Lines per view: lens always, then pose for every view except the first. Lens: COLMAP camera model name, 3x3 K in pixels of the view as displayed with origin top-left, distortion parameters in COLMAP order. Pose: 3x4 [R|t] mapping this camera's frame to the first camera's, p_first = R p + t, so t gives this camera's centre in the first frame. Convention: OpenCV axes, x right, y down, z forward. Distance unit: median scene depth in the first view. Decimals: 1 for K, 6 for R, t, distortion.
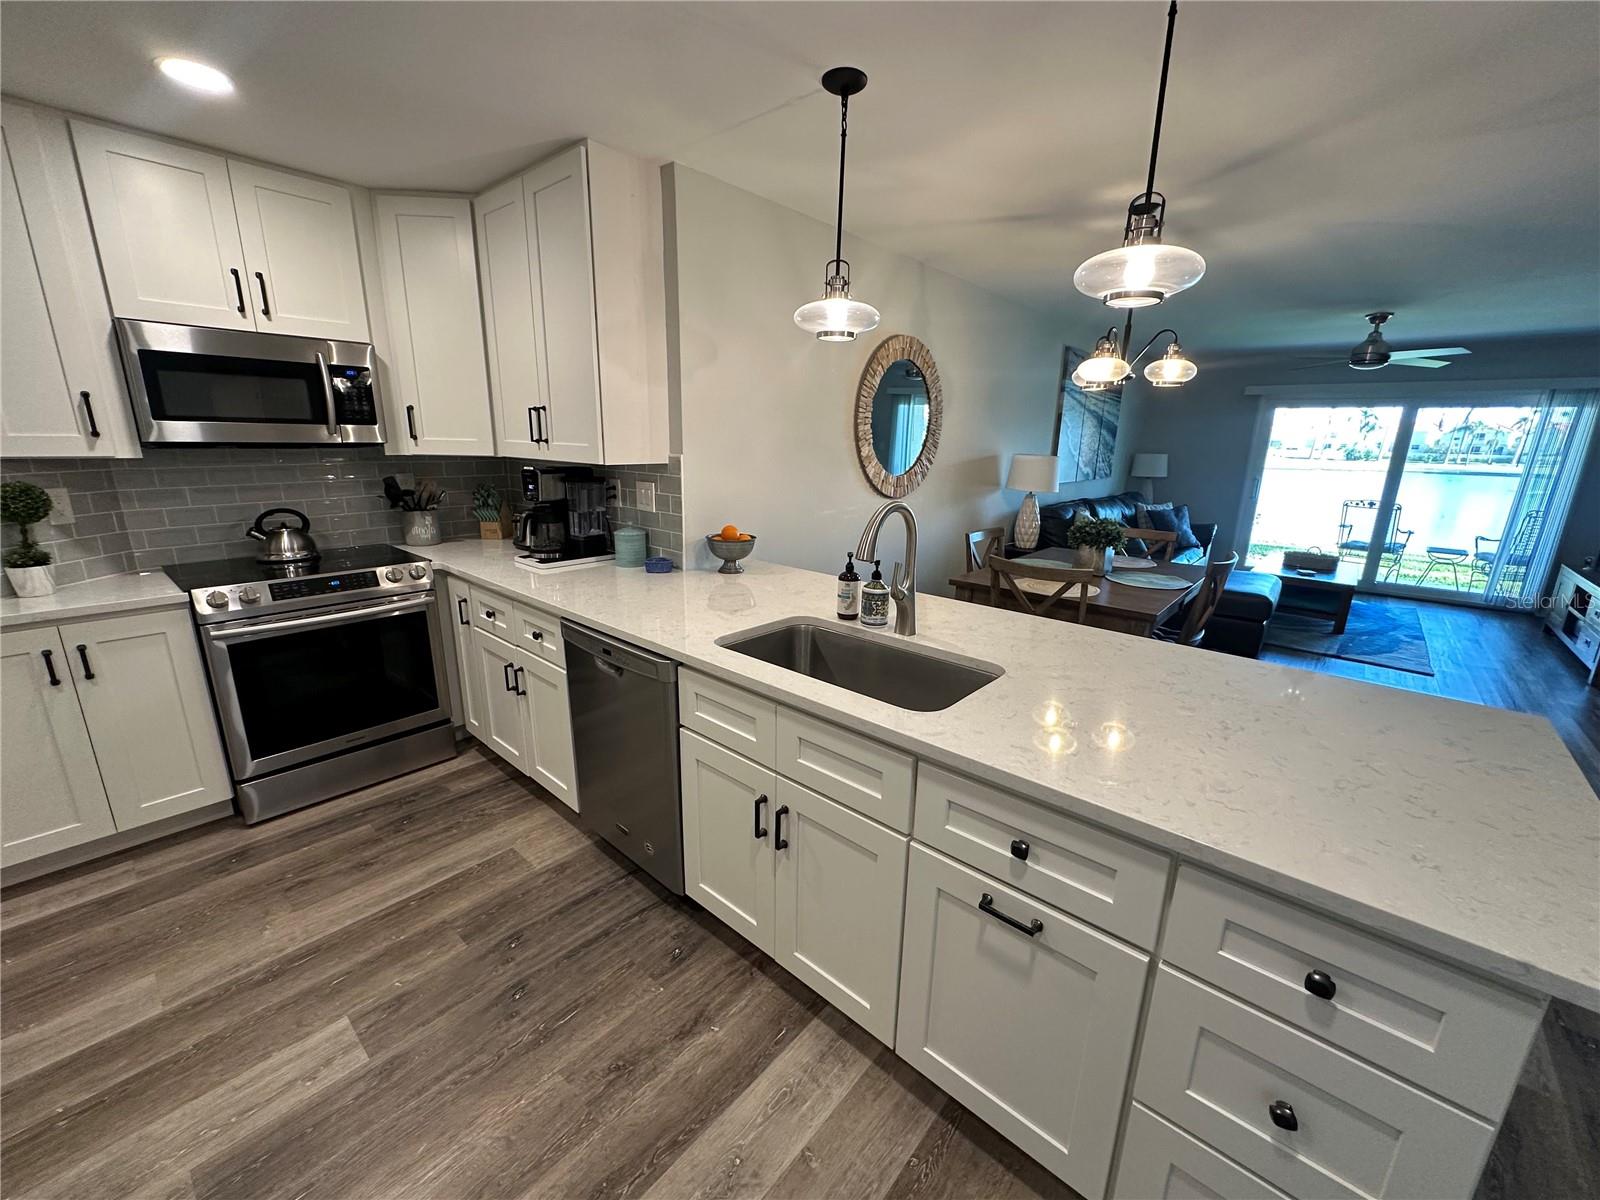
lens RADIAL K [[637.6, 0, 801.4], [0, 637.6, 601.7], [0, 0, 1]] dist [-0.004036, 0.000903]
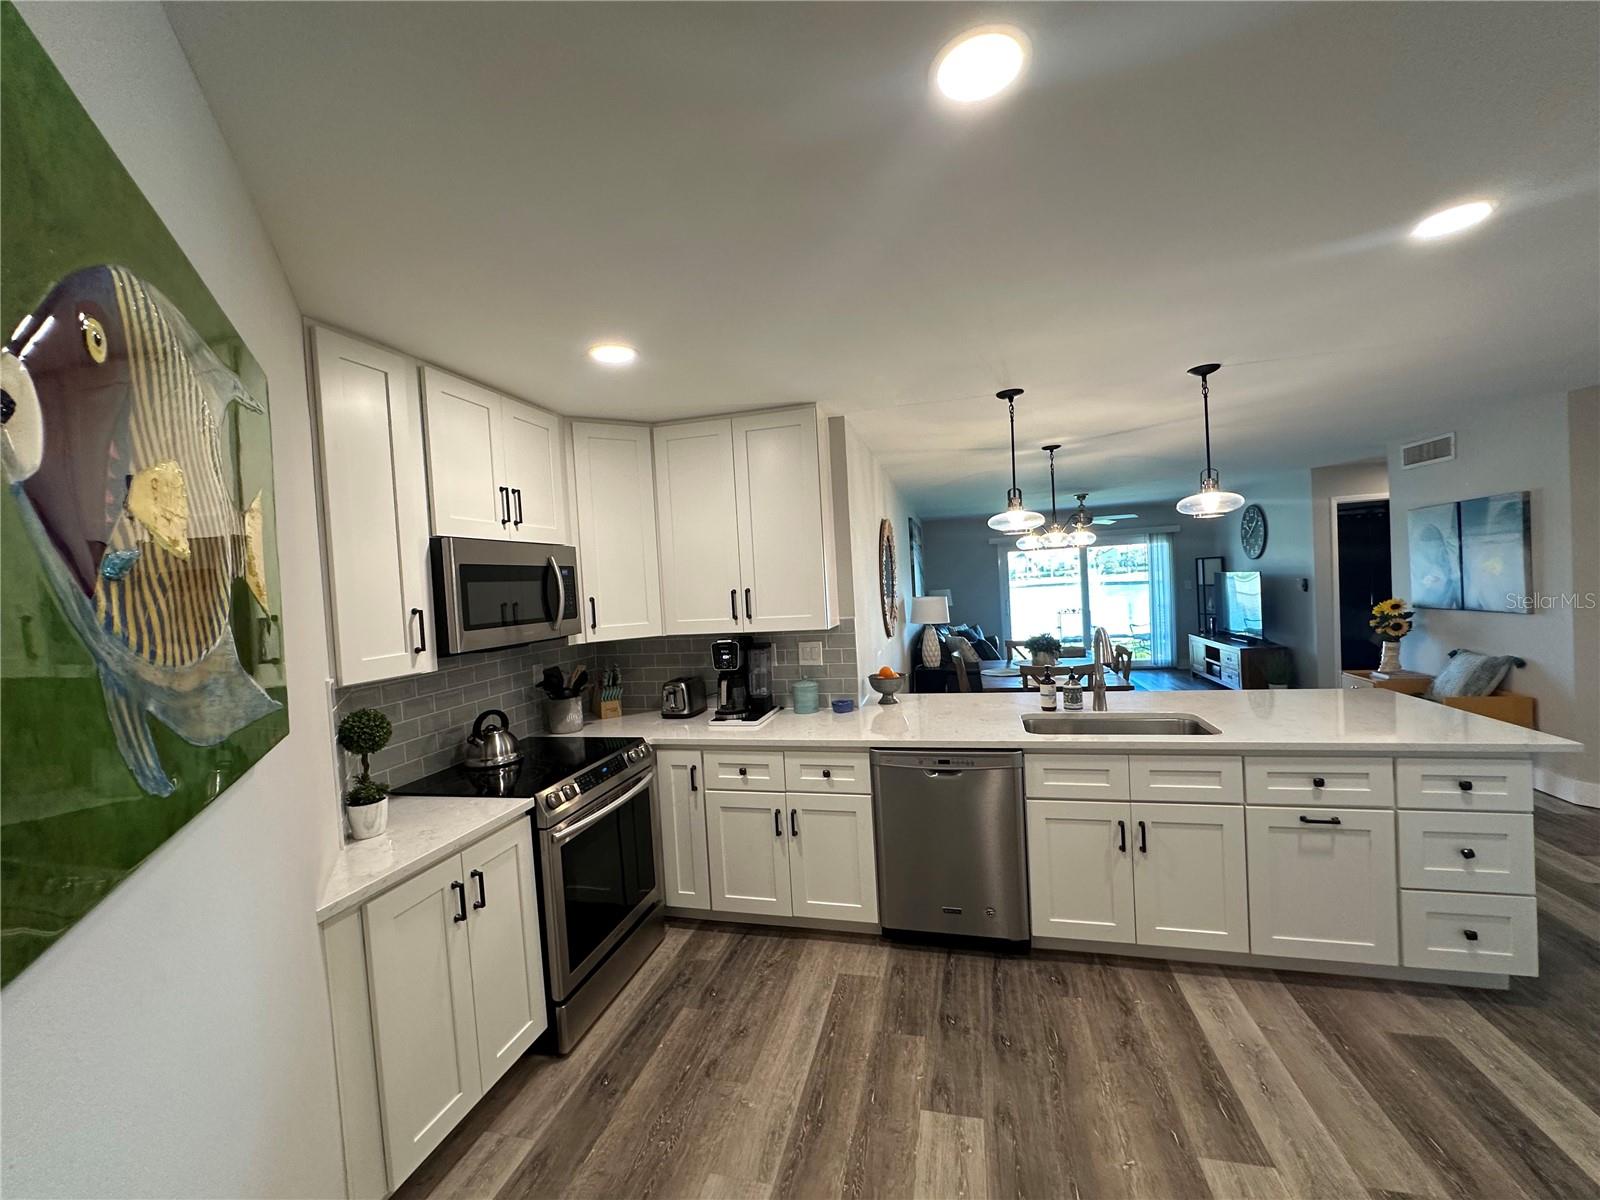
lens RADIAL K [[637.6, 0, 801.8], [0, 637.6, 602.2], [0, 0, 1]] dist [-0.004036, 0.000903]
pose [[0.890335, -0.085870, 0.447135, -1.019857], [0.186908, 0.964423, -0.186960, -0.044223], [-0.415173, 0.250030, 0.874709, -0.110548]]
